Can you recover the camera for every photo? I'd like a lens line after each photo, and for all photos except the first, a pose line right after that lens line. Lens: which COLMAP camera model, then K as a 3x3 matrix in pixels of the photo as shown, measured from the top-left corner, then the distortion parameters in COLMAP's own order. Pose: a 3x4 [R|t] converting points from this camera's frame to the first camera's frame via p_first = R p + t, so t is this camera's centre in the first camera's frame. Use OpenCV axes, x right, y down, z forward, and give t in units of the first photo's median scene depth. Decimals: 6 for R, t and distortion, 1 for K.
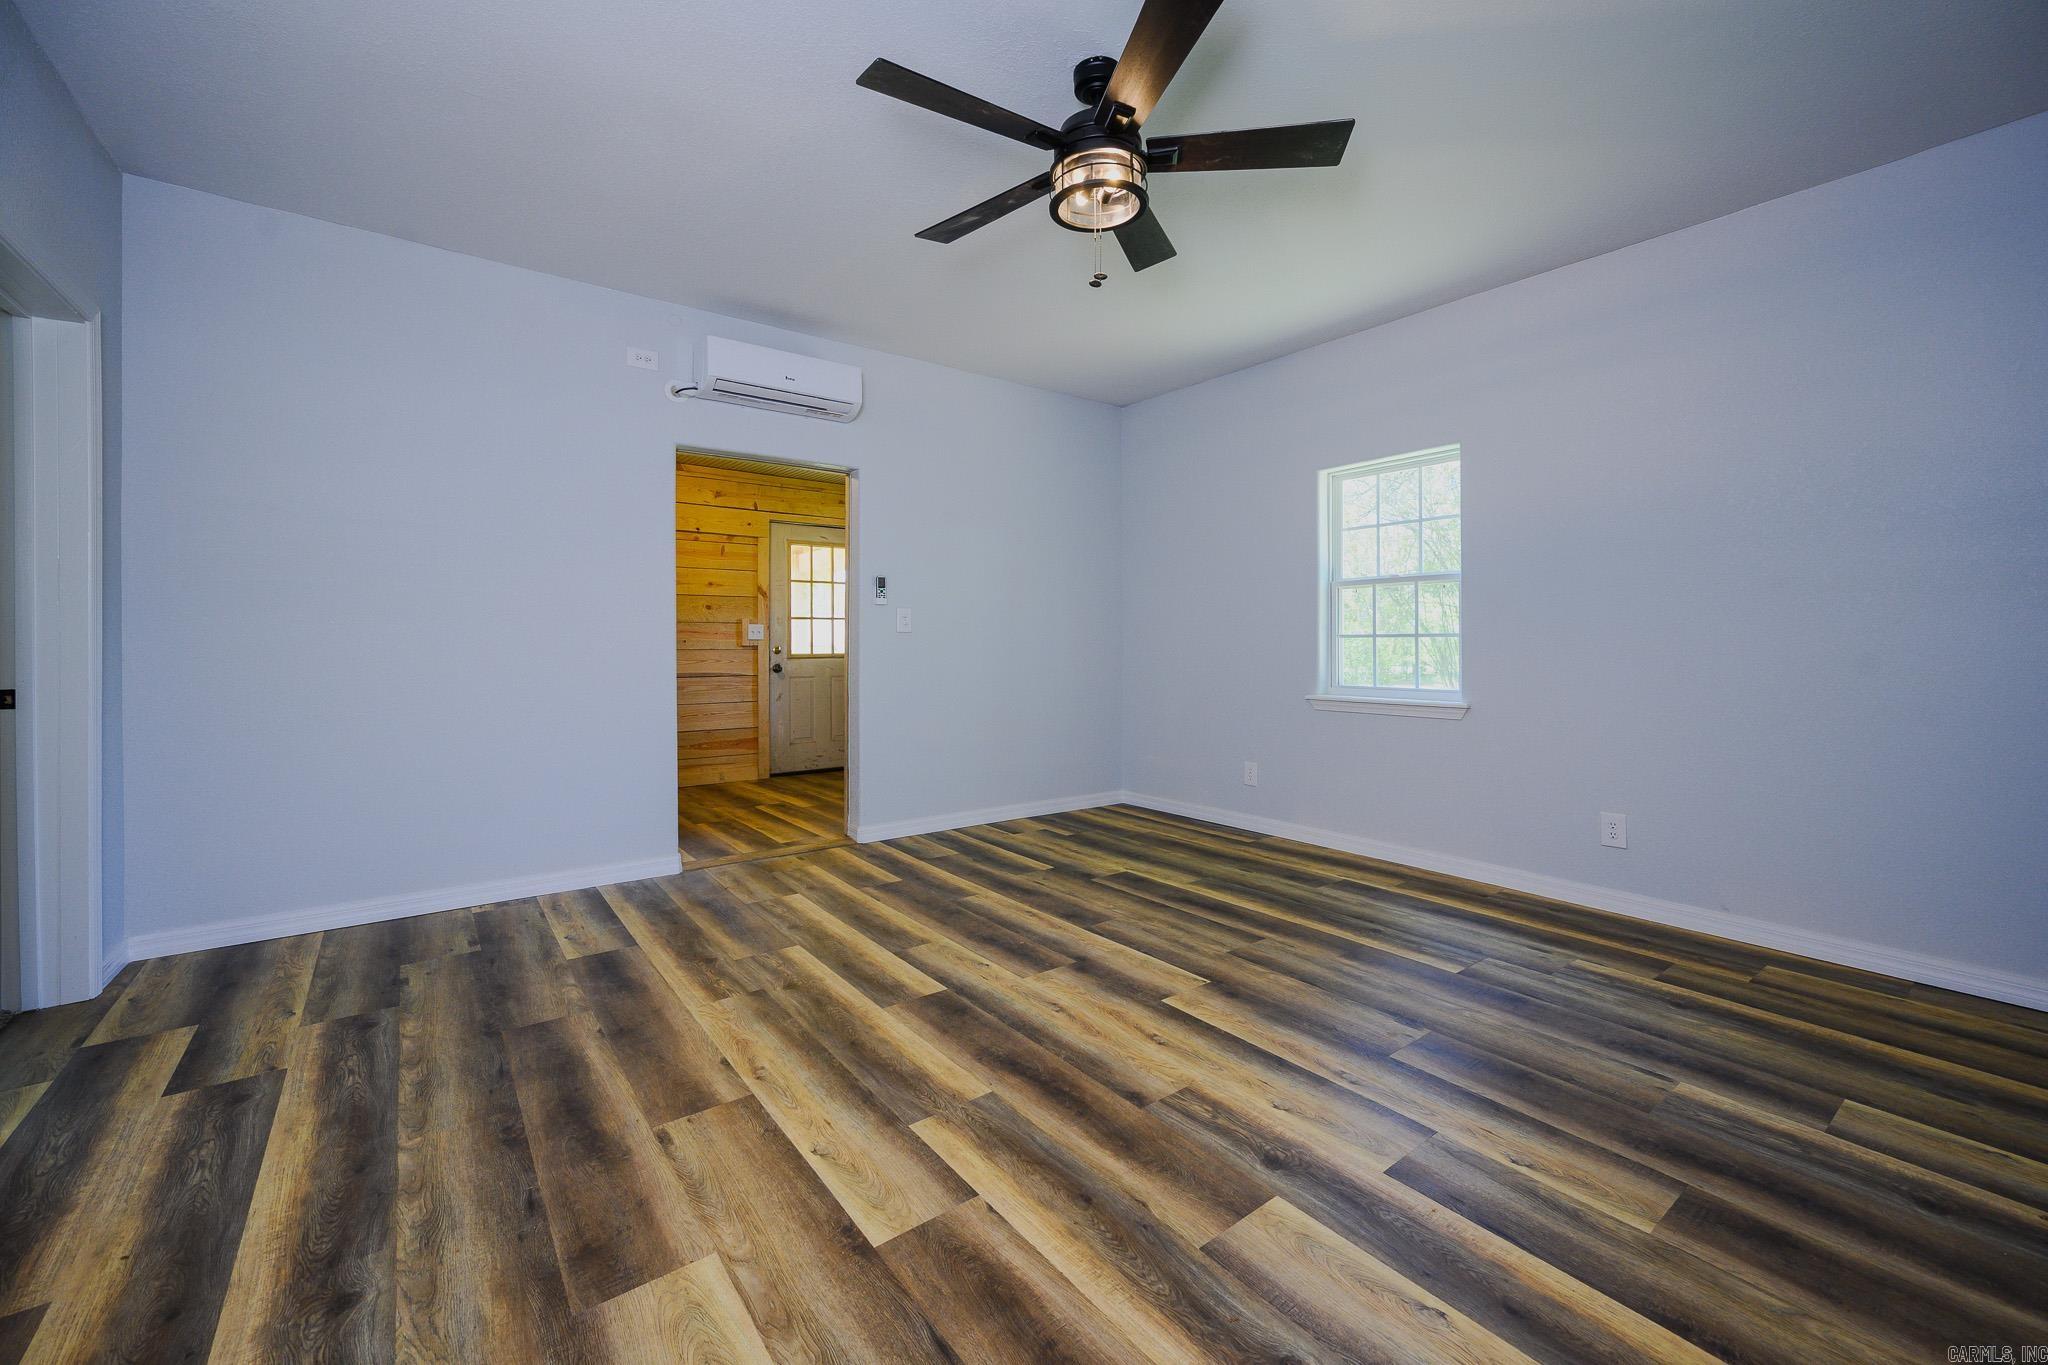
lens RADIAL K [[837.7, 0, 1021.3], [0, 837.7, 647.4], [0, 0, 1]] dist [-0.002020, -0.000434]
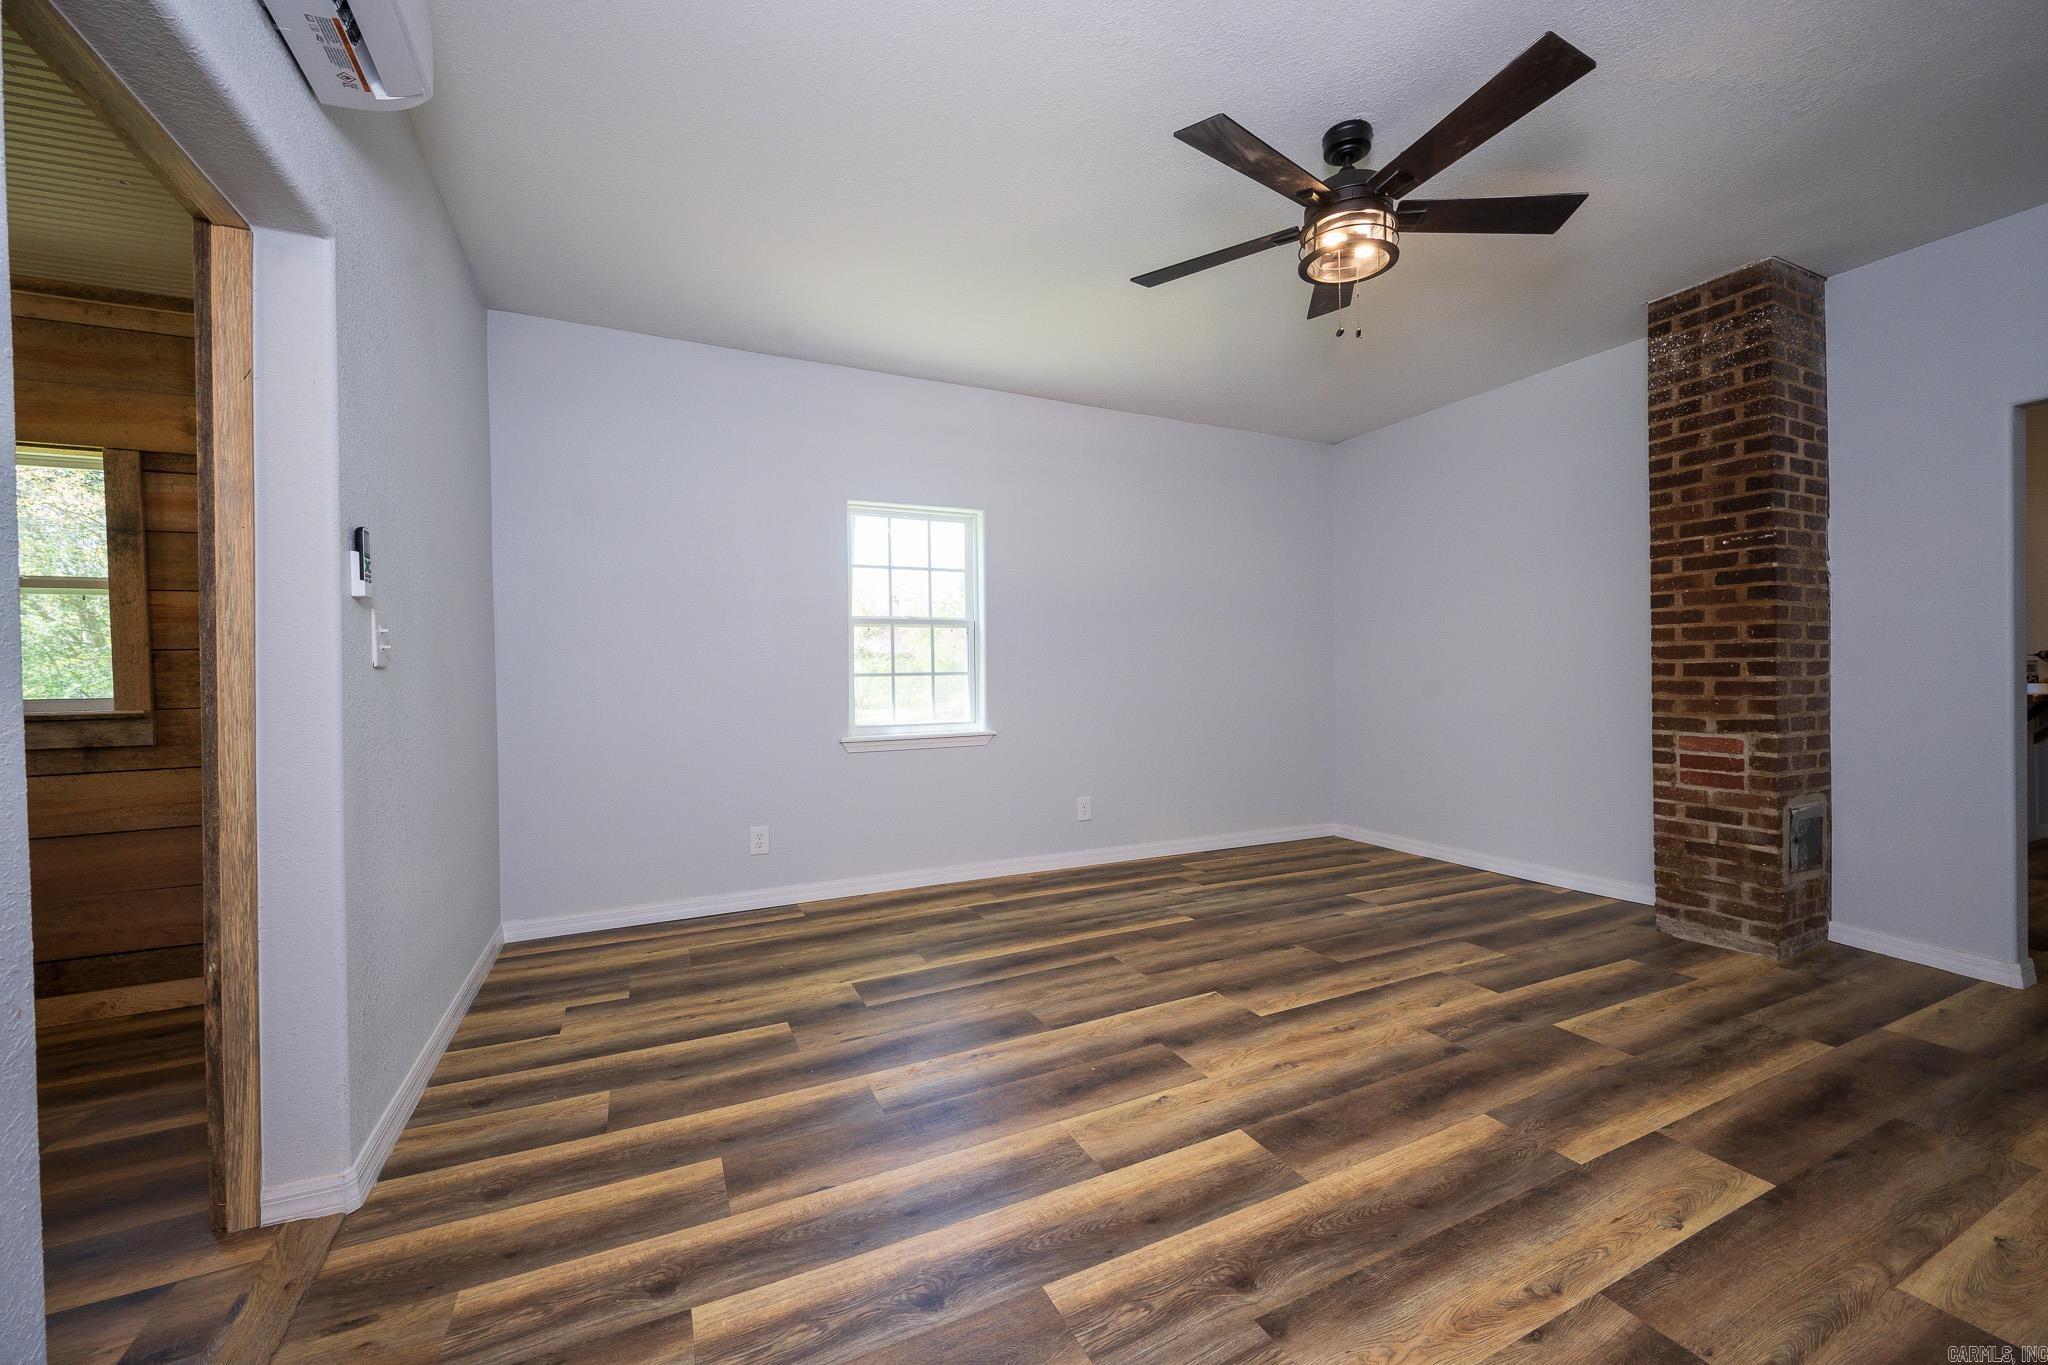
lens RADIAL K [[798.1, 0, 1055.5], [0, 798.1, 686.5], [0, 0, 1]] dist [-0.006597, 0.001276]
pose [[0.179469, -0.014710, 0.983654, -0.756537], [0.019672, 0.999742, 0.011361, -0.010239], [-0.983567, 0.017312, 0.179712, 0.933570]]
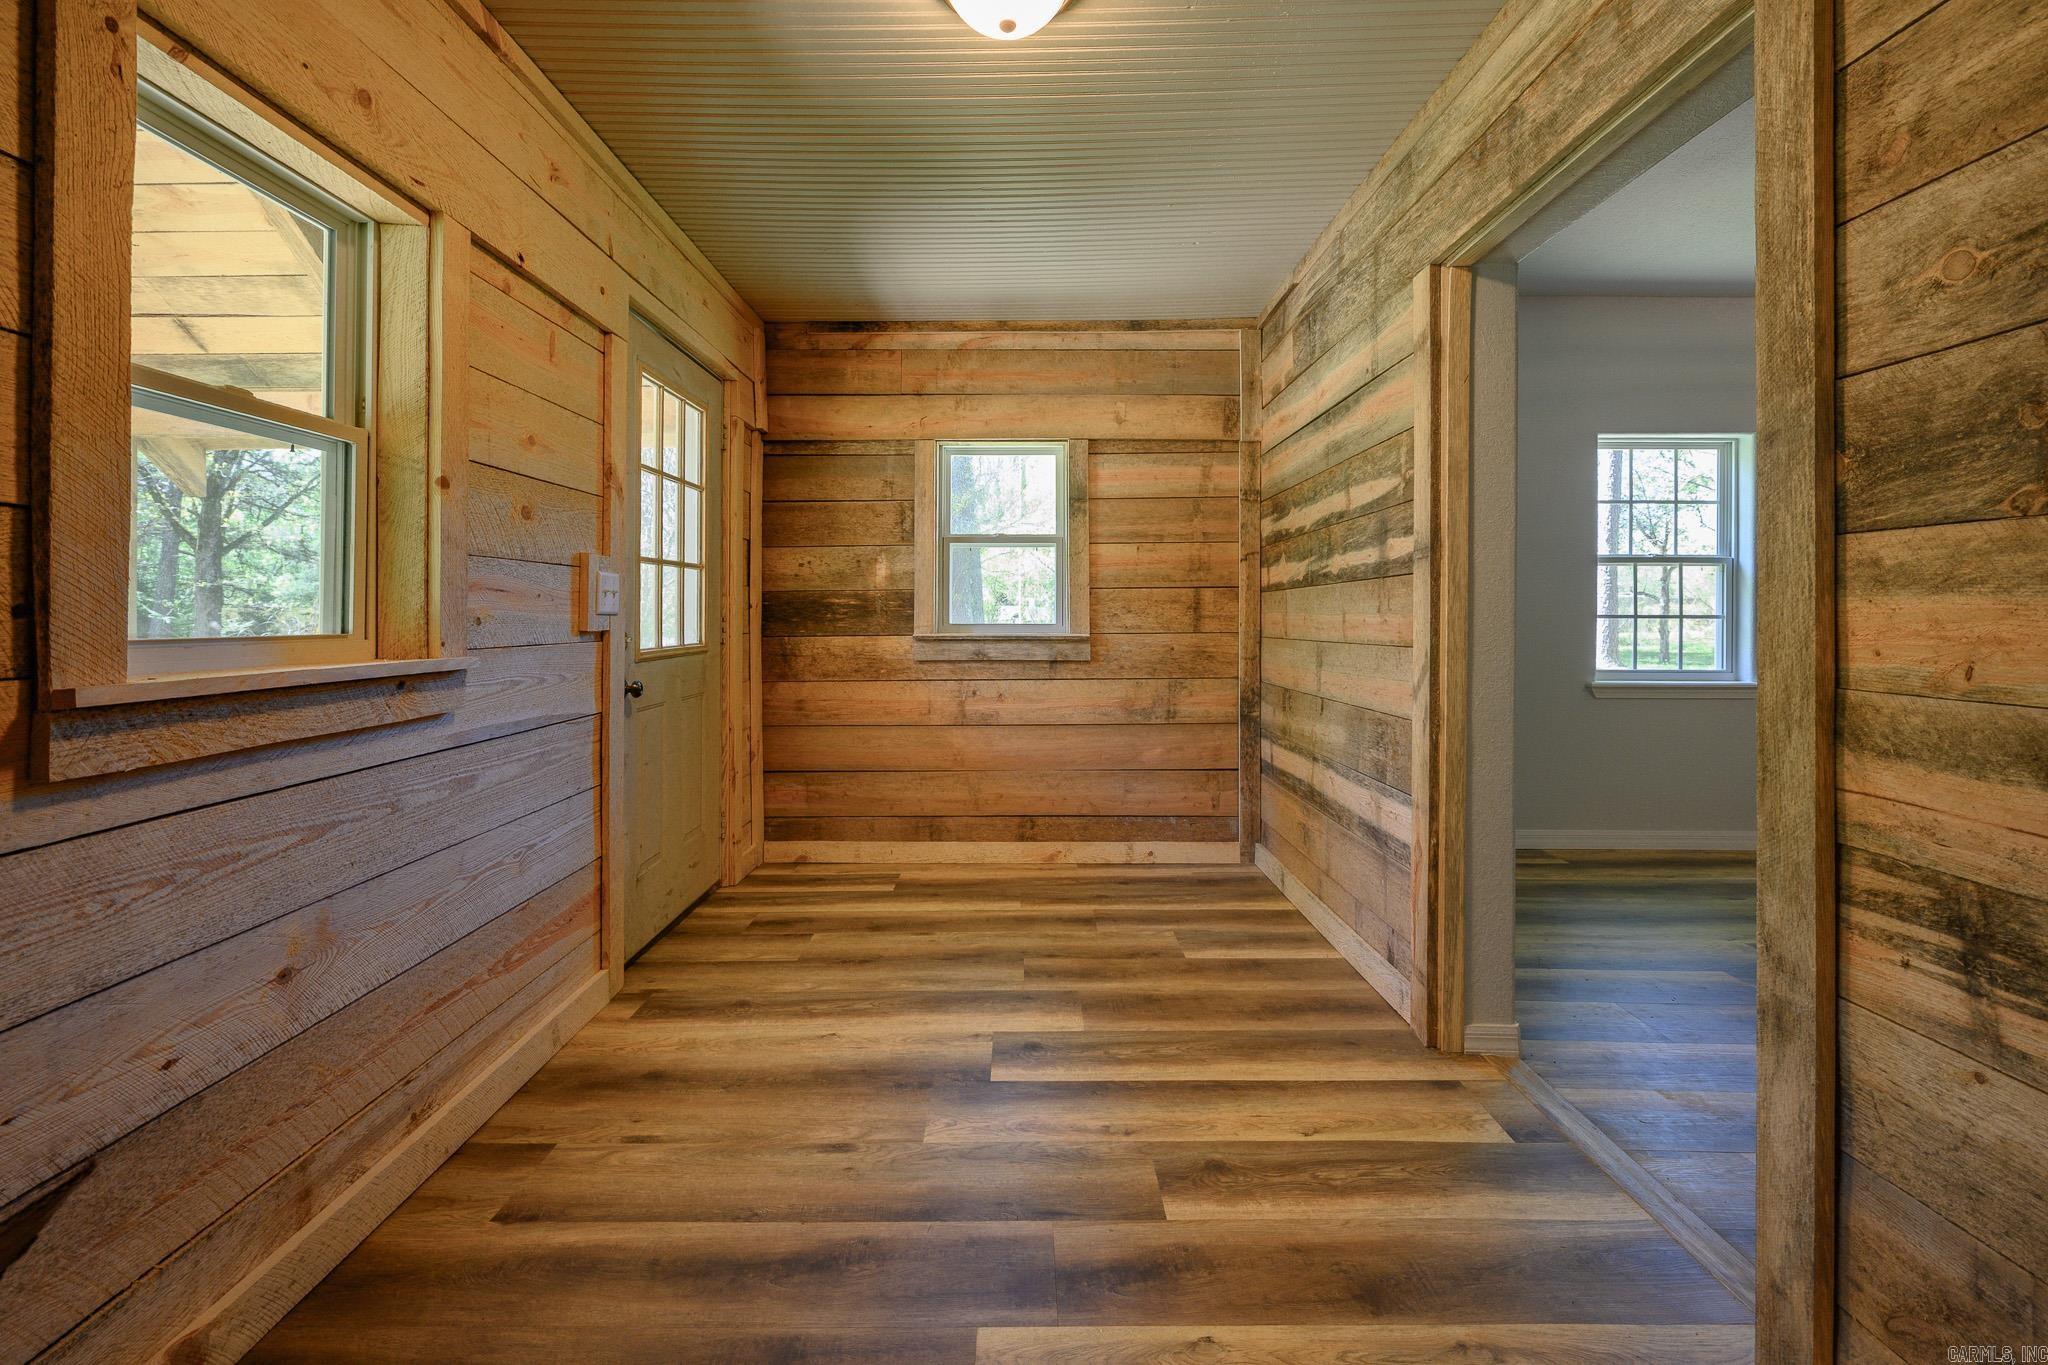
lens RADIAL K [[851.8, 0, 1034.4], [0, 851.8, 605.6], [0, 0, 1]] dist [0.000187, -0.000013]
pose [[0.603288, 0.011618, 0.797439, -1.148374], [-0.001362, 0.999907, -0.013538, -0.019430], [-0.797522, 0.007081, 0.603248, 1.428360]]
